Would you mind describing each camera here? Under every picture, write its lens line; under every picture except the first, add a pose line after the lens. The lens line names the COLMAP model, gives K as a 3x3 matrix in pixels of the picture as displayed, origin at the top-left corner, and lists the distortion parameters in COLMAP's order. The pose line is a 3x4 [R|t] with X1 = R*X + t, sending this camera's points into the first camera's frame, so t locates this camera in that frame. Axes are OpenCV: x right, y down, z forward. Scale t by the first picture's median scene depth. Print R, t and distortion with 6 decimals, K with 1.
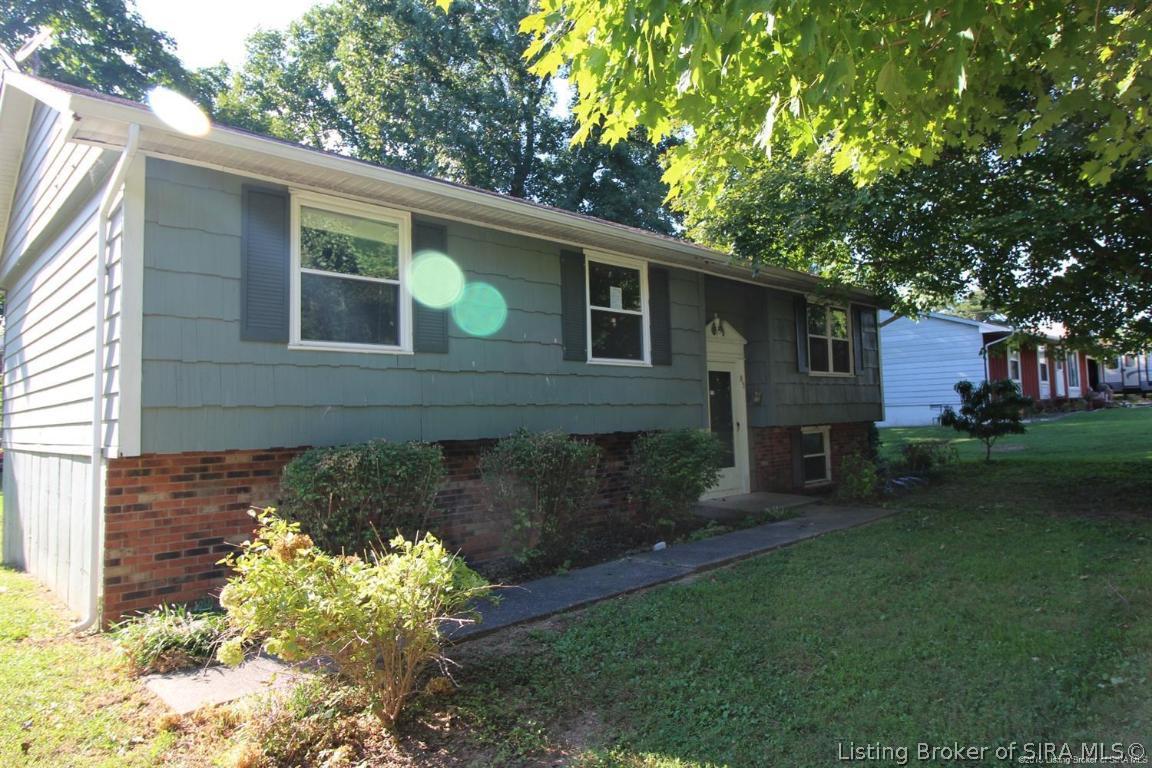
lens RADIAL K [[726.3, 0, 572.9], [0, 726.3, 374.8], [0, 0, 1]] dist [-0.004740, -0.009579]
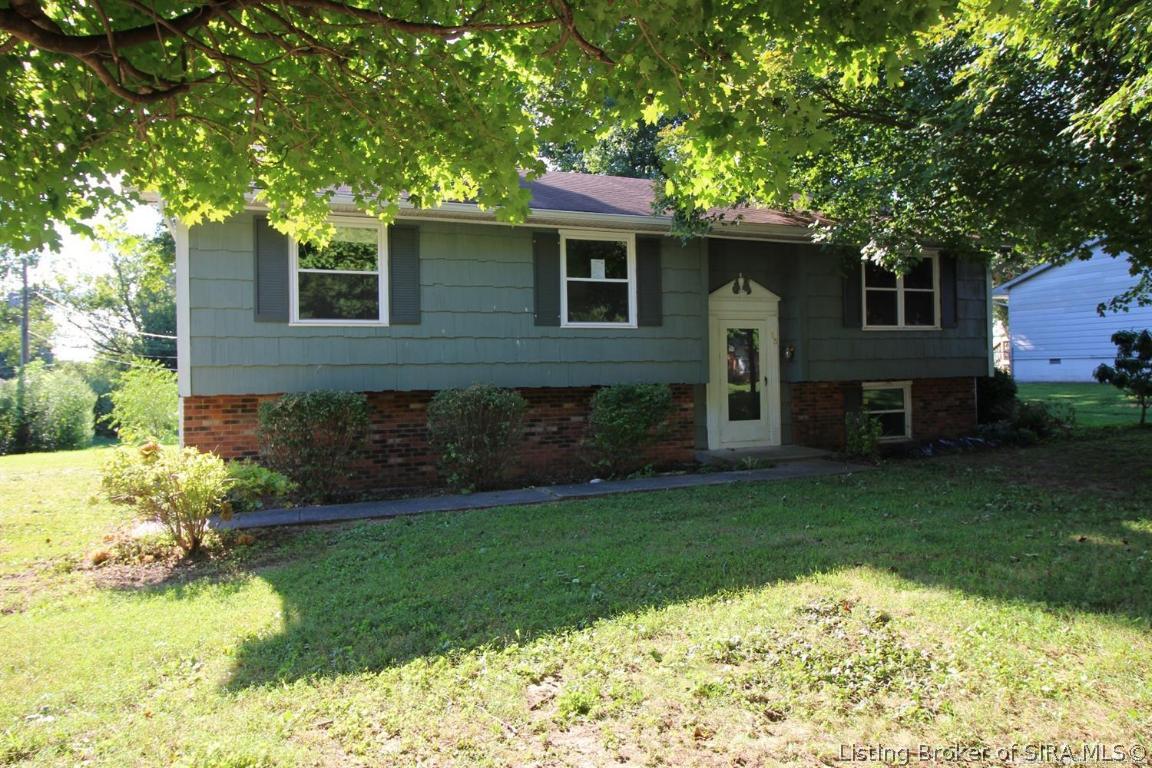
lens RADIAL K [[726.3, 0, 564.7], [0, 726.3, 359.0], [0, 0, 1]] dist [-0.004740, -0.009579]
pose [[0.915007, 0.003791, -0.403420, 0.476403], [0.017875, 0.998593, 0.049927, -0.021968], [0.403041, -0.052894, 0.913652, -0.079370]]
